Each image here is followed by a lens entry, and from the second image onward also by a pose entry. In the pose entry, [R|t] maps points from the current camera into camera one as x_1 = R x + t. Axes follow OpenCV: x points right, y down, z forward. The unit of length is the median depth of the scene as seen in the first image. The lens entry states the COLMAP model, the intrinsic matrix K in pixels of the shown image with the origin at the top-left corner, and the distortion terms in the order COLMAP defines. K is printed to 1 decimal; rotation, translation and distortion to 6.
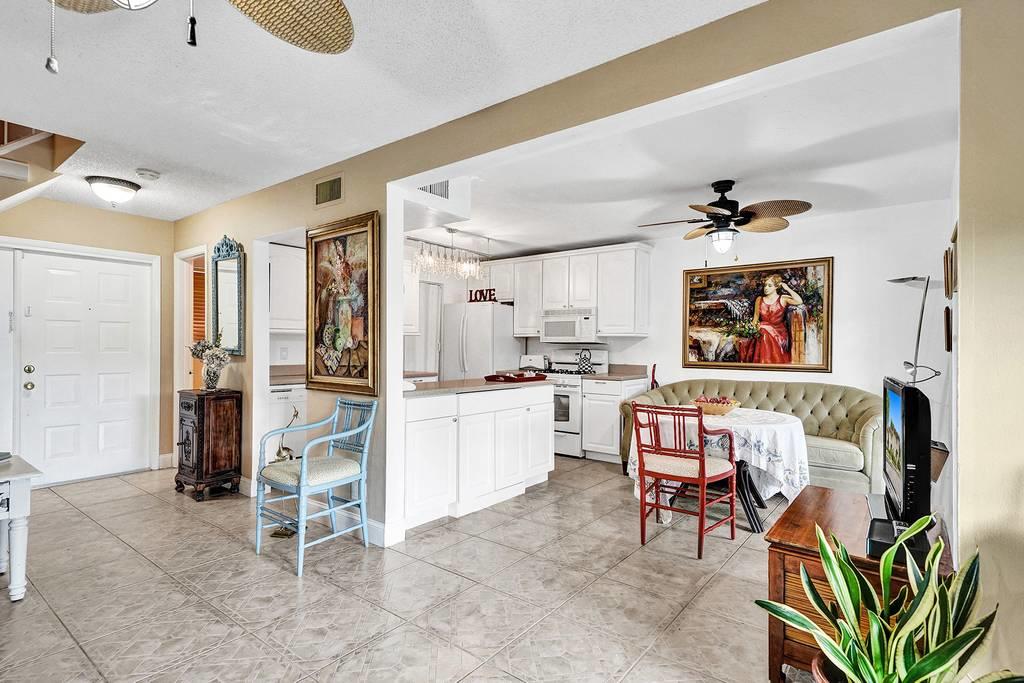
lens RADIAL K [[510.2, 0, 512.0], [0, 510.2, 341.5], [0, 0, 1]] dist [0.024610, -0.028162]
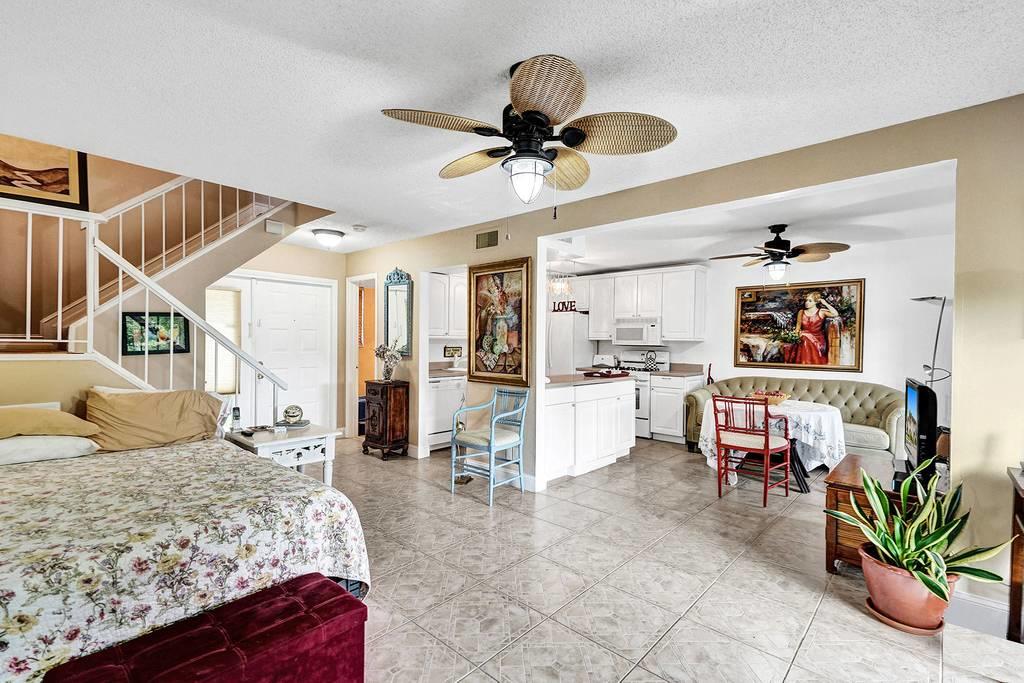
lens RADIAL K [[468.5, 0, 512.0], [0, 468.5, 341.5], [0, 0, 1]] dist [0.014663, -0.019442]
pose [[0.997138, 0.005761, -0.075381, -0.183774], [-0.005194, 0.999957, 0.007708, -0.025098], [0.075422, -0.007294, 0.997125, -0.260830]]
